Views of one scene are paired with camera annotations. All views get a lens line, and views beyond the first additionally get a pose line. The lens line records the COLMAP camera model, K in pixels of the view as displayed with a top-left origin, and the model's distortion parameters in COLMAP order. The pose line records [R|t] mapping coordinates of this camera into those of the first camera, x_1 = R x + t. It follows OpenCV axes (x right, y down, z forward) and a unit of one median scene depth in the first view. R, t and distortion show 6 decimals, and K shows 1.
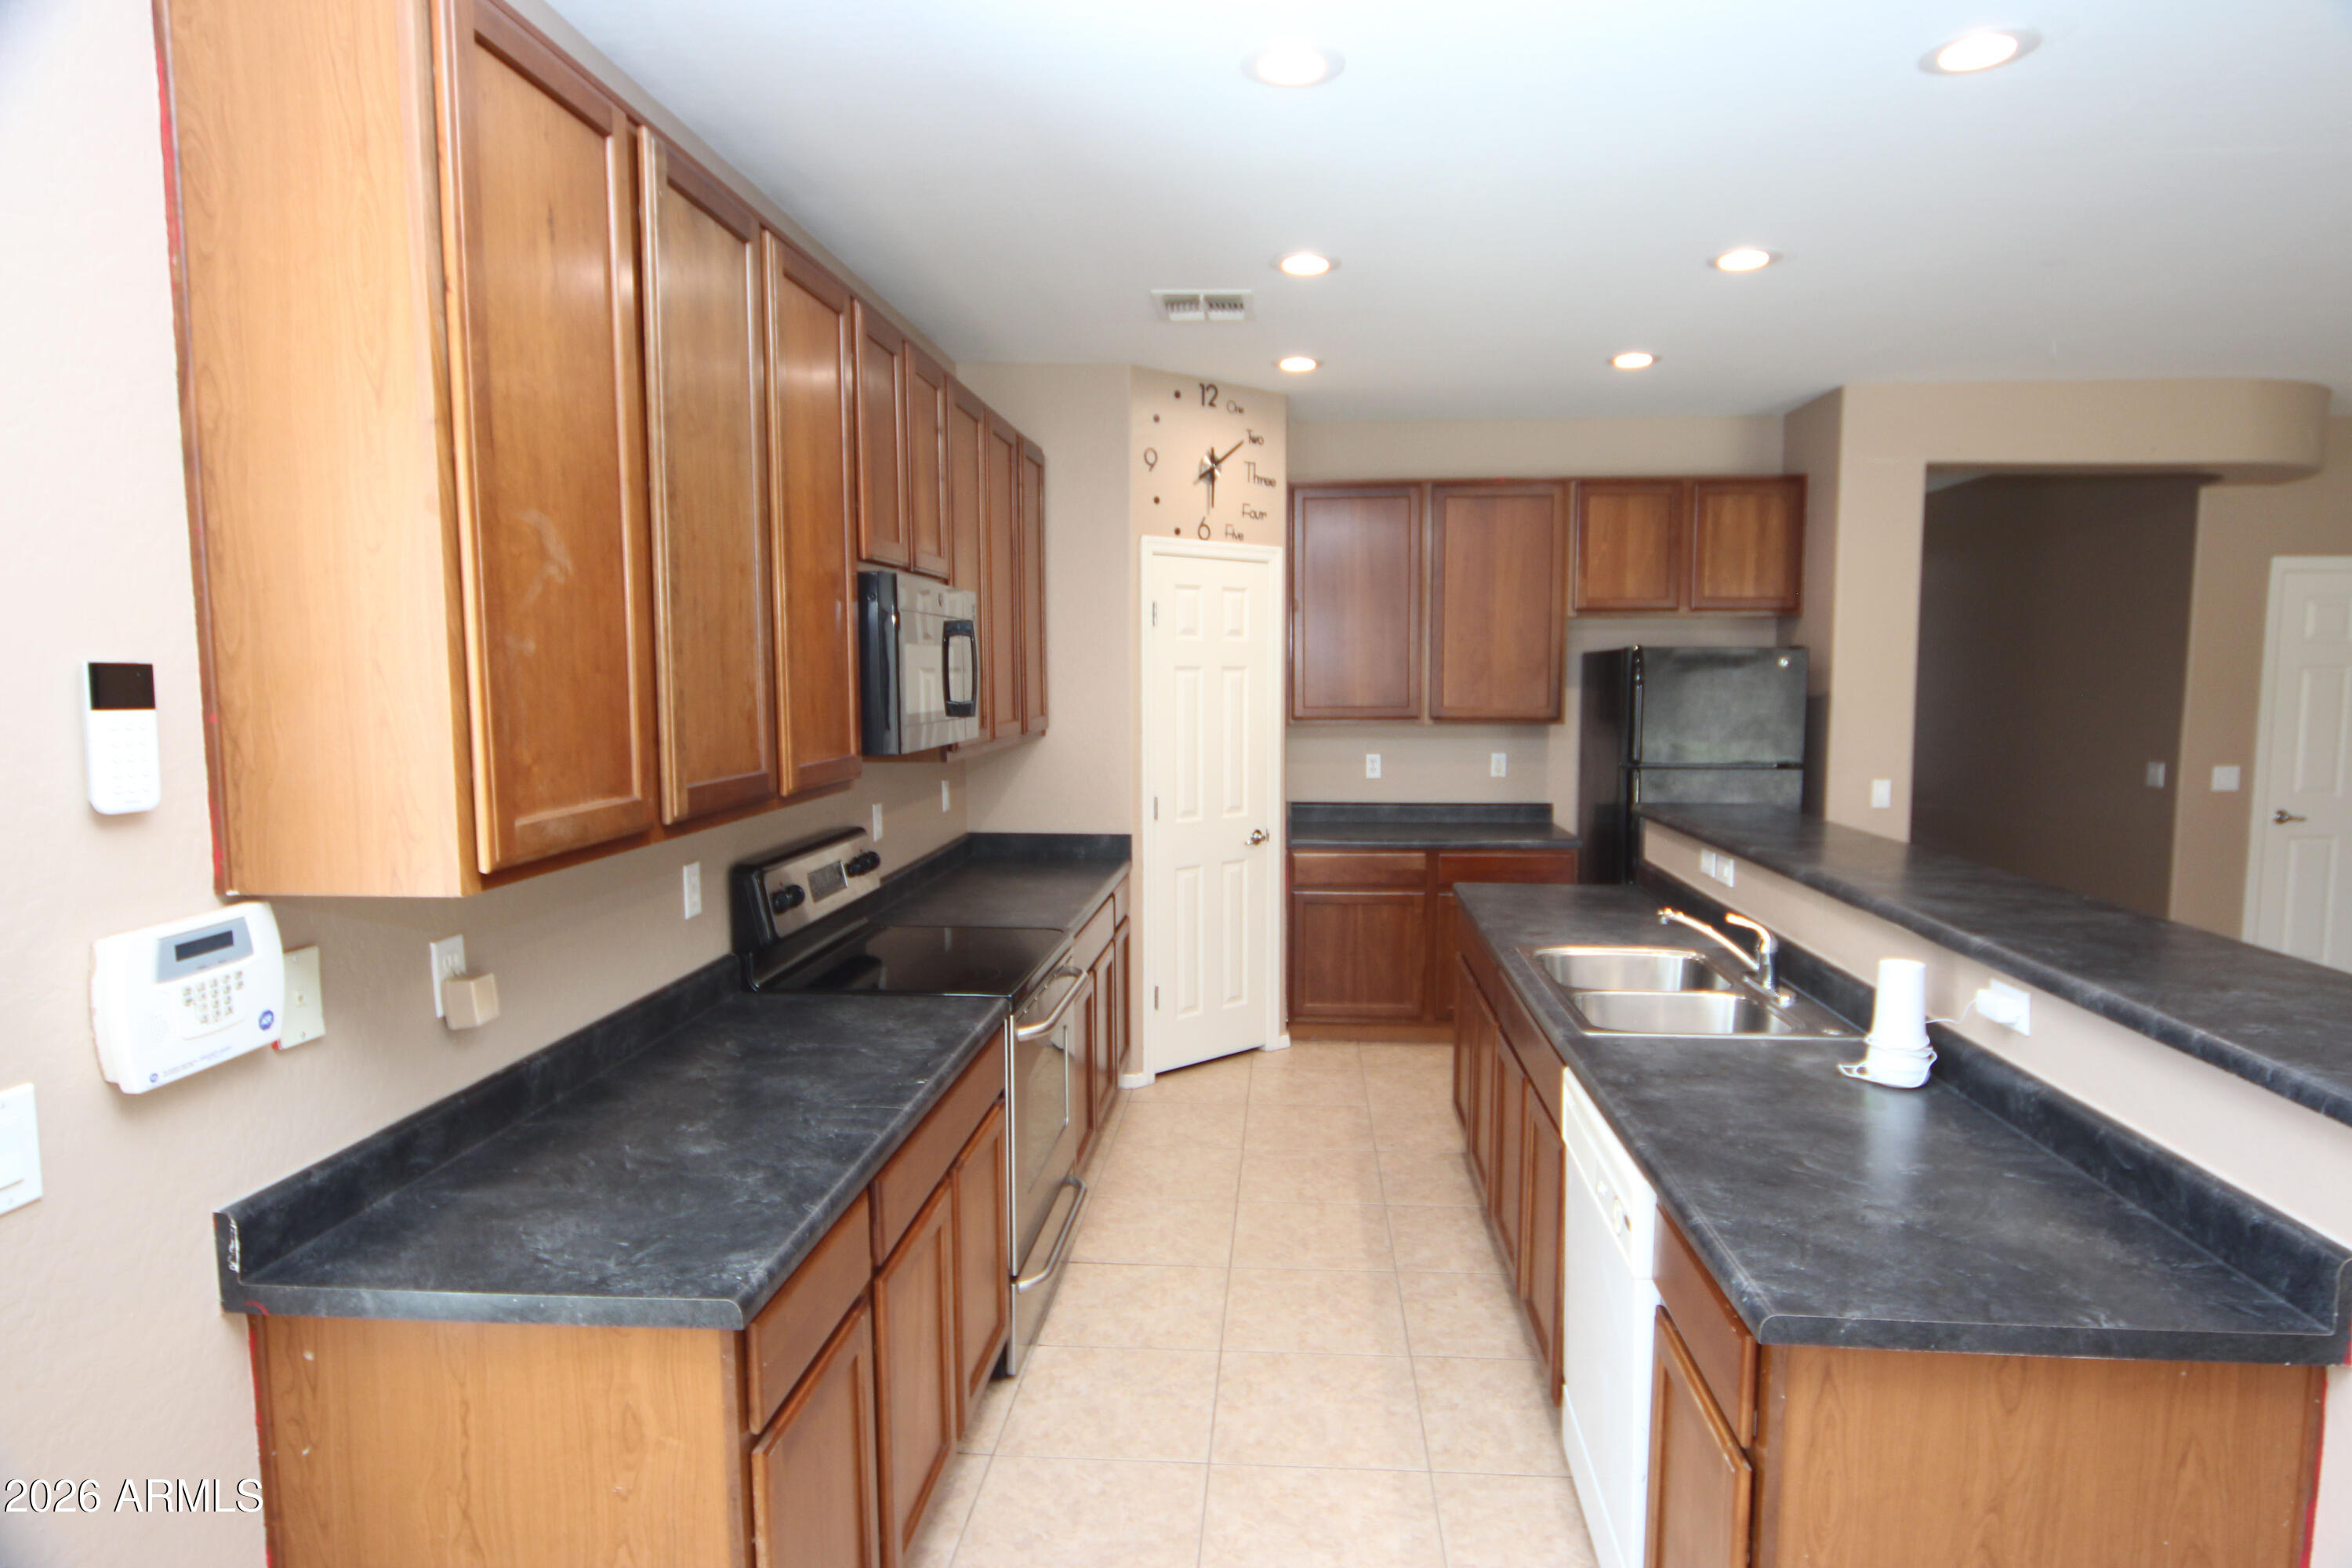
lens RADIAL K [[1319.0, 0, 1188.0], [0, 1319.0, 785.7], [0, 0, 1]] dist [-0.016482, 0.003602]
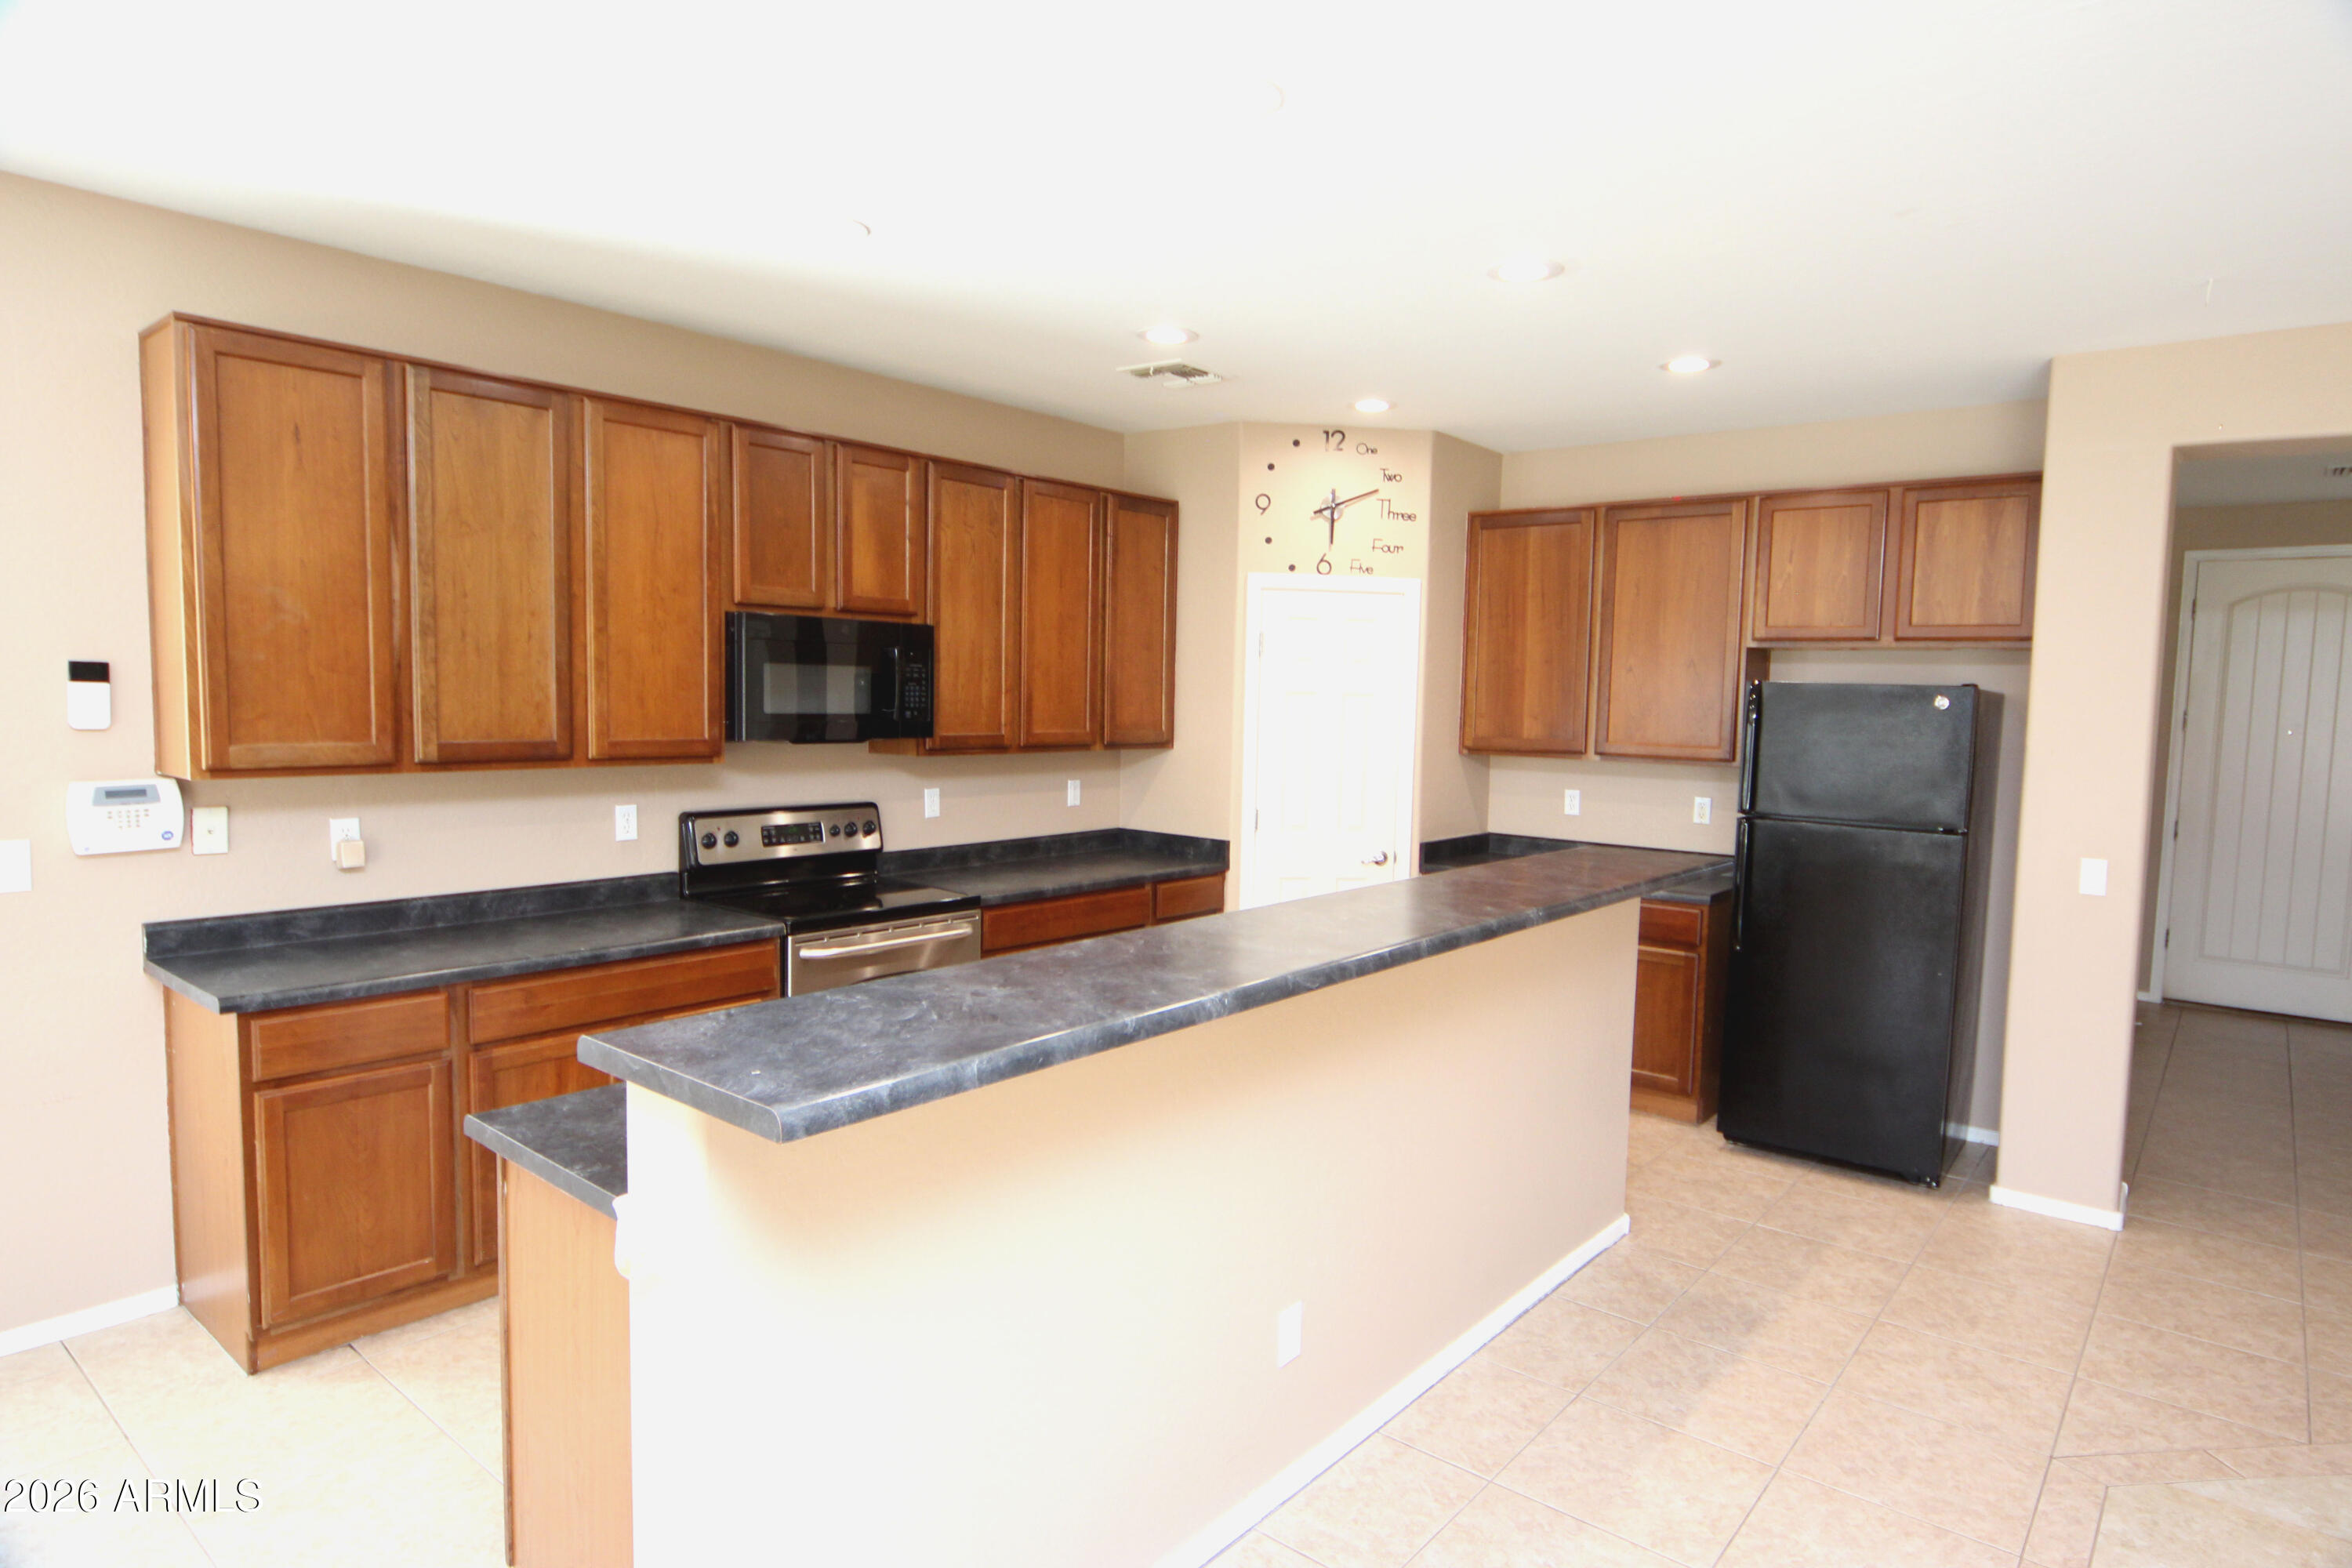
lens RADIAL K [[1319.0, 0, 1194.1], [0, 1319.0, 790.1], [0, 0, 1]] dist [-0.016482, 0.003602]
pose [[0.819721, 0.063719, -0.569207, 0.557342], [-0.075875, 0.997115, 0.002351, -0.006390], [0.567715, 0.041261, 0.822191, 0.067652]]
